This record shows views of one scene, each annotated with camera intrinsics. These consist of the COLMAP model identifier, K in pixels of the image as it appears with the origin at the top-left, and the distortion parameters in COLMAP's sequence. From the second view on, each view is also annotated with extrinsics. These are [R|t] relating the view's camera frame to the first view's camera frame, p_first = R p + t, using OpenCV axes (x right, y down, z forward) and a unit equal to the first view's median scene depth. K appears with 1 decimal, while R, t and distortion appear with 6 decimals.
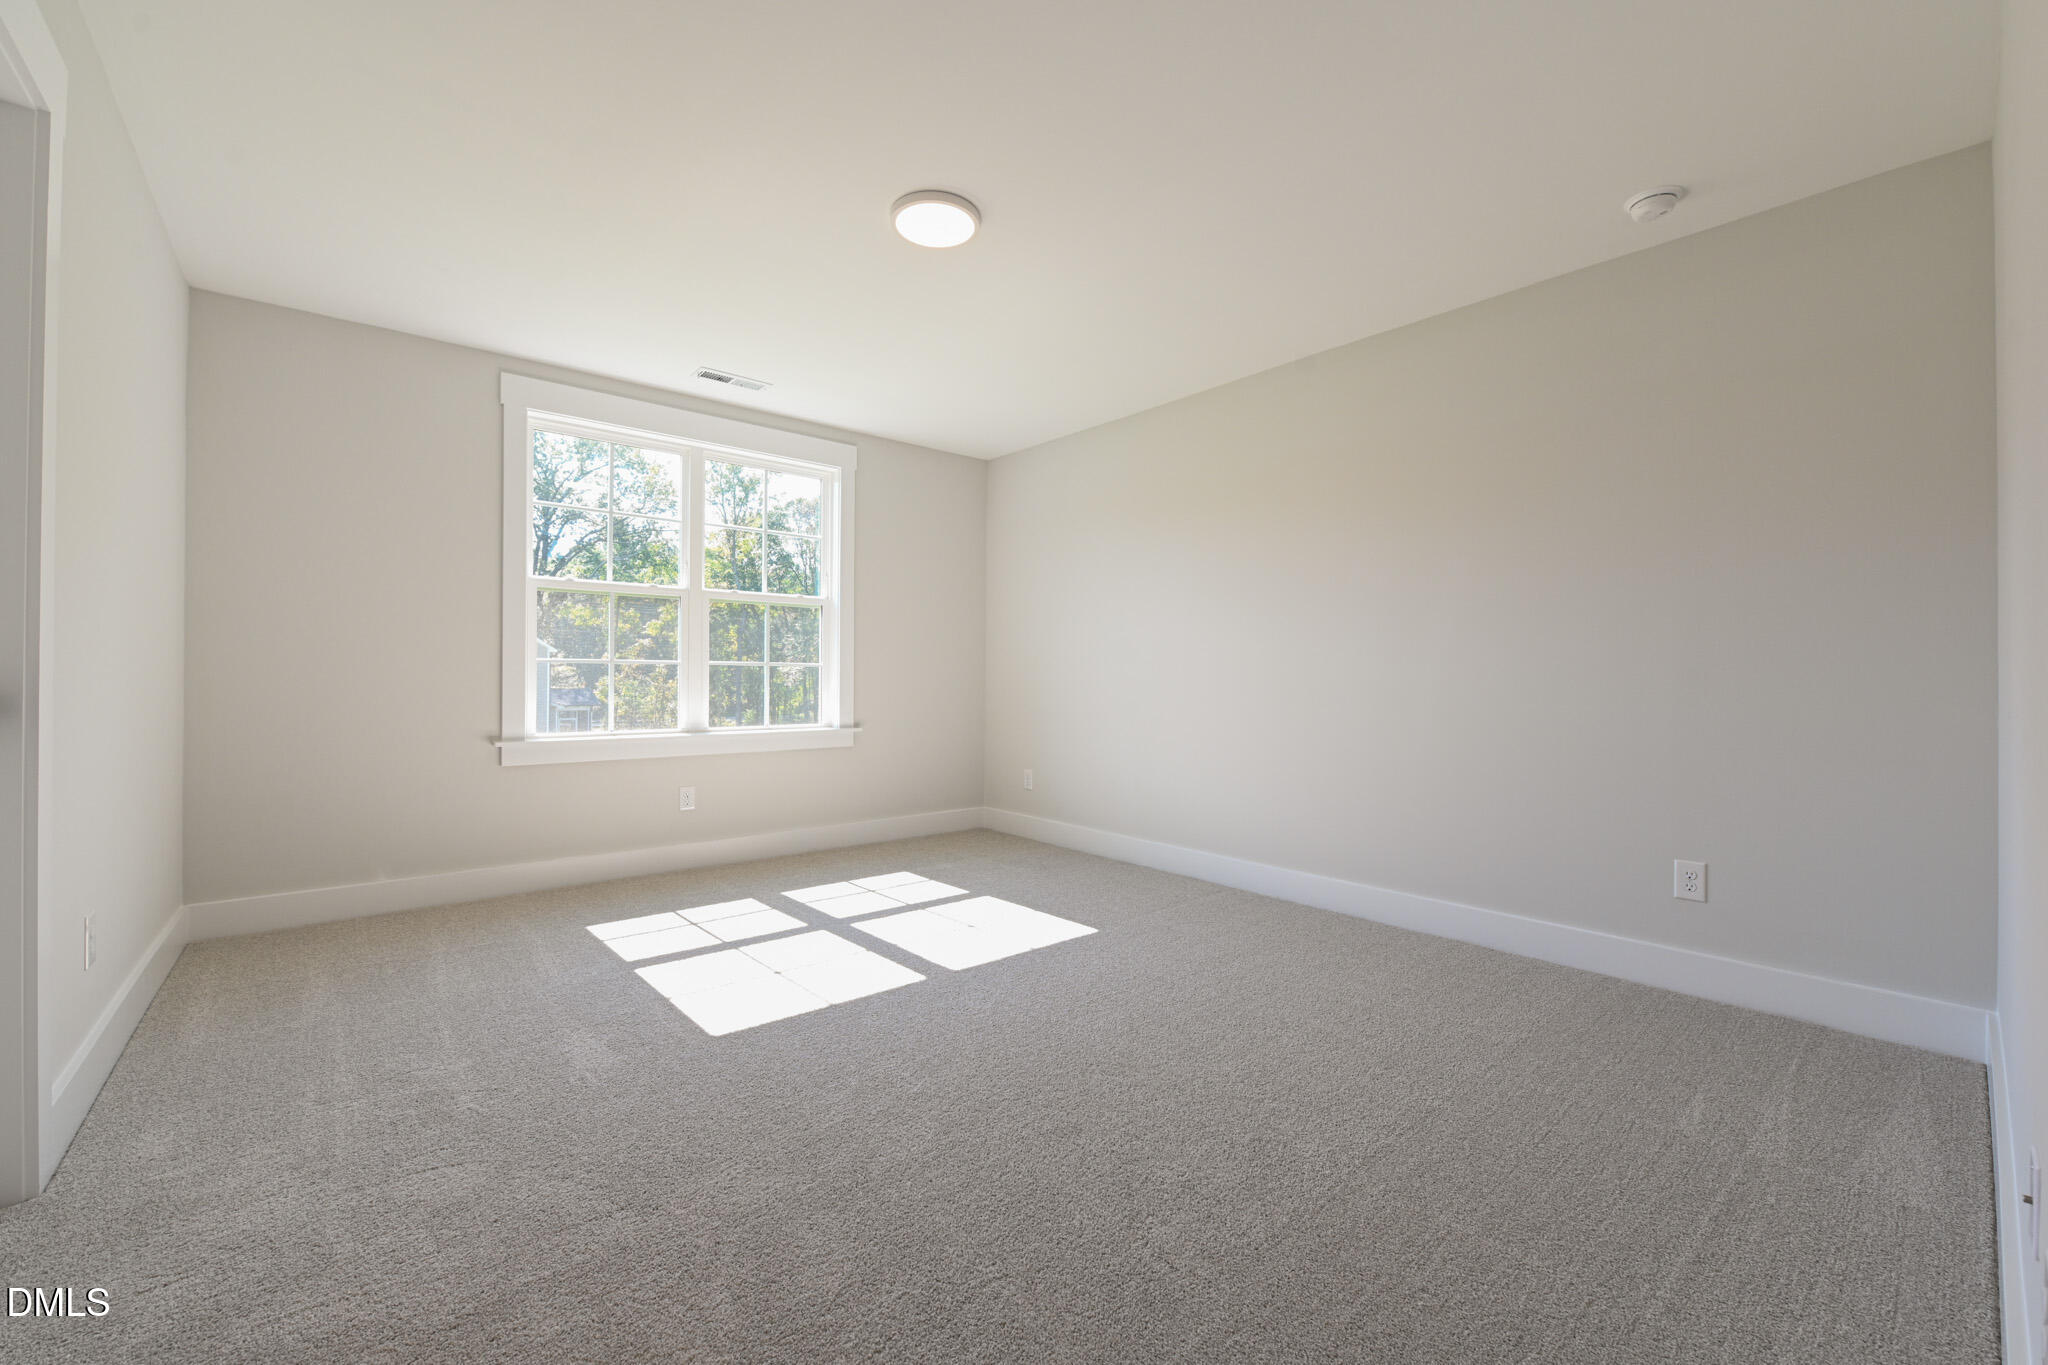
lens RADIAL K [[812.0, 0, 1019.8], [0, 812.0, 670.9], [0, 0, 1]] dist [-0.011321, -0.000120]
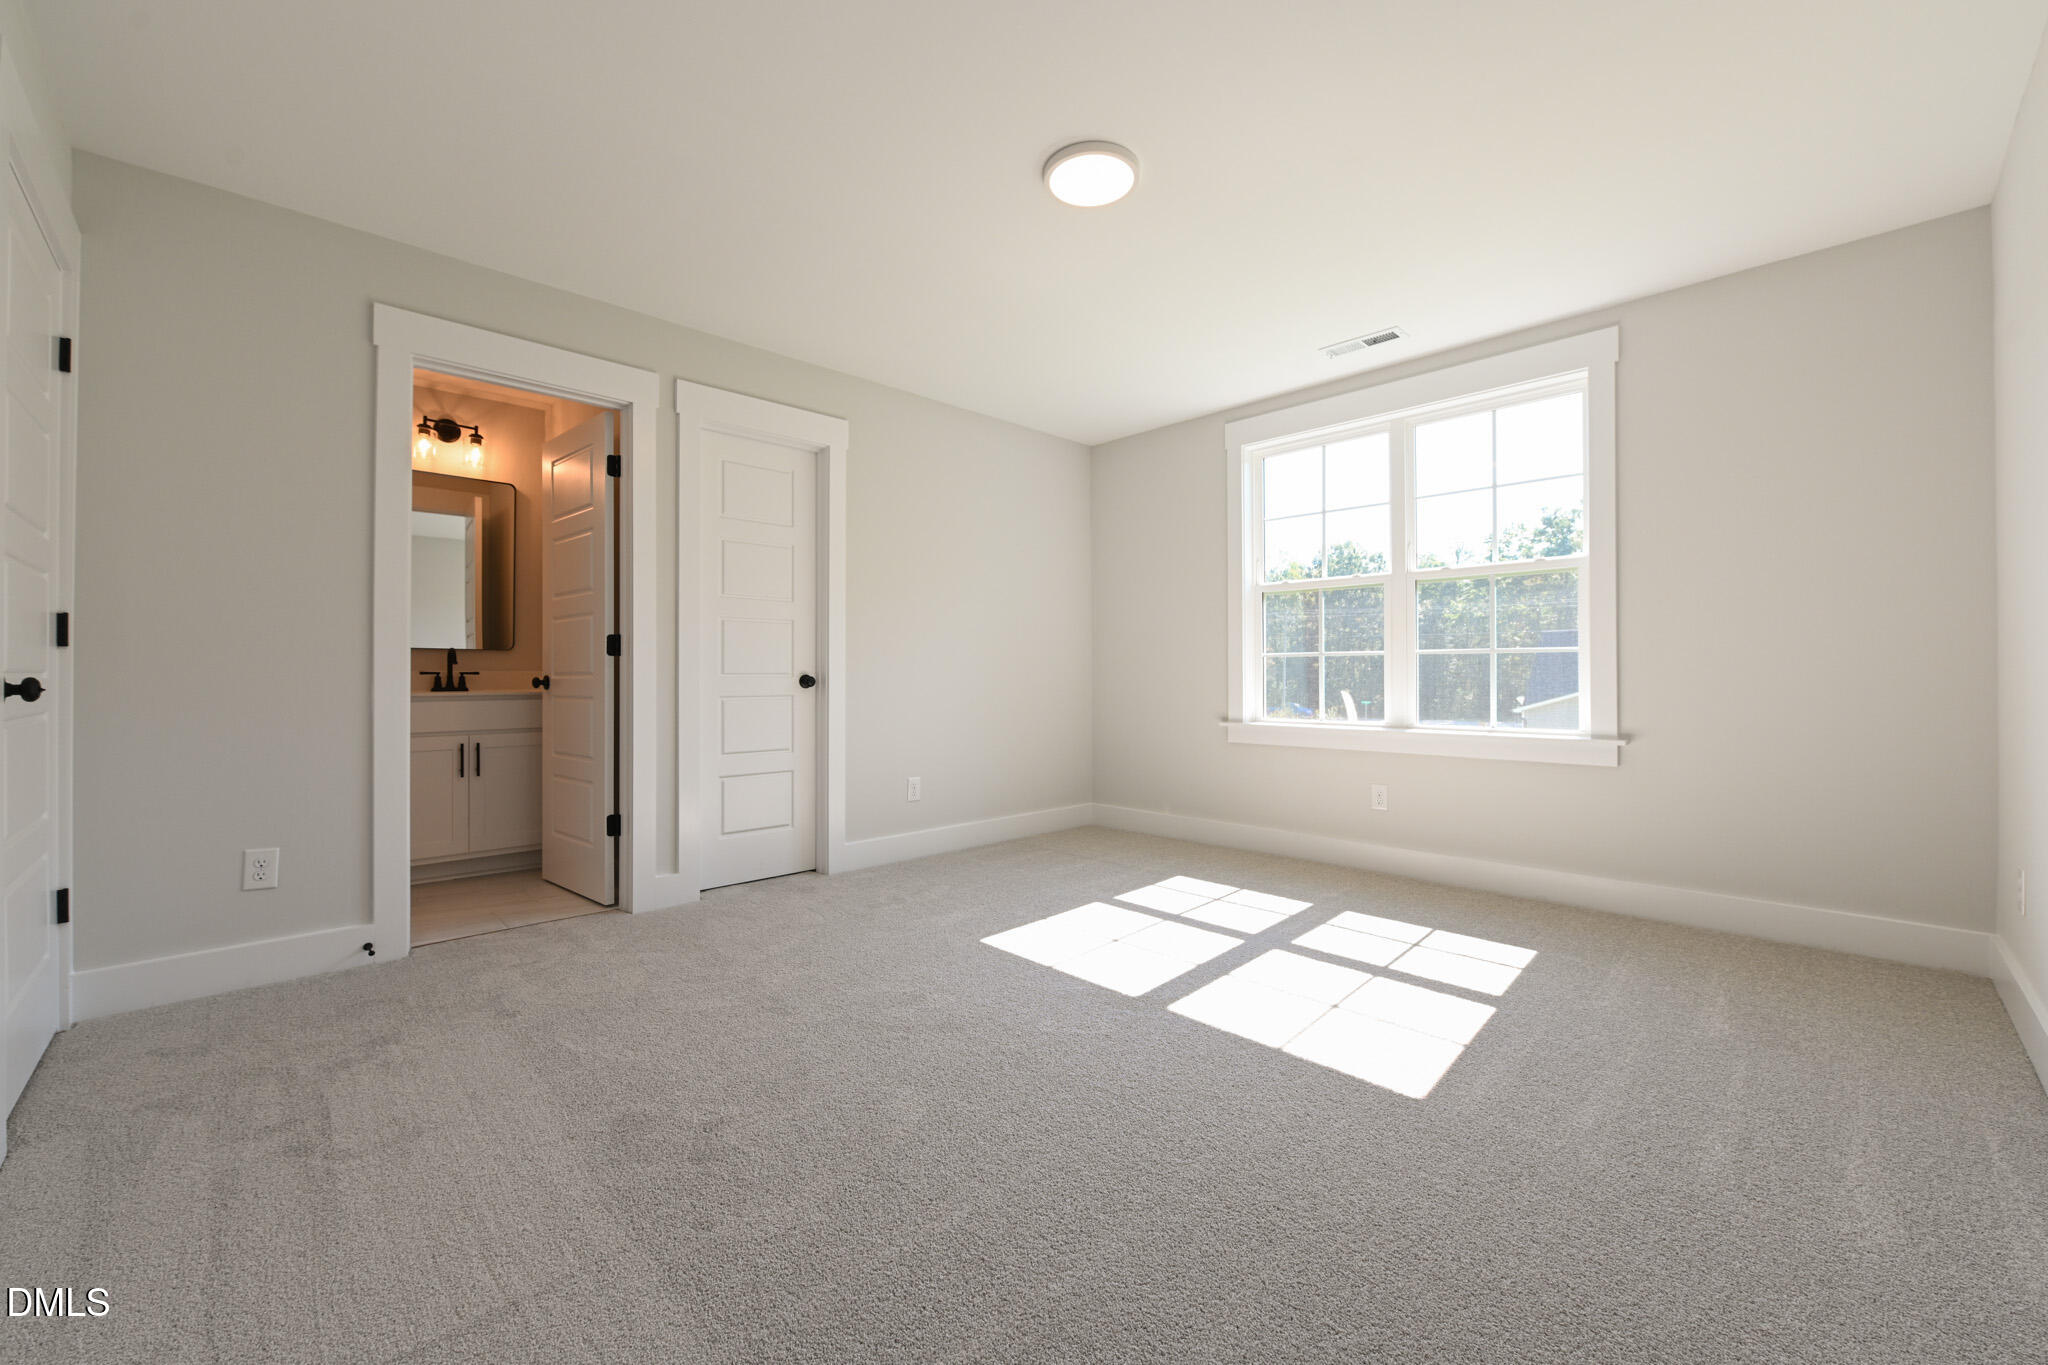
lens RADIAL K [[812.0, 0, 1019.8], [0, 812.0, 670.9], [0, 0, 1]] dist [-0.011321, -0.000120]
pose [[0.064683, -0.006091, -0.997887, 0.582392], [0.015269, 0.999870, -0.005113, 0.010560], [0.997789, -0.014907, 0.064768, 0.602613]]
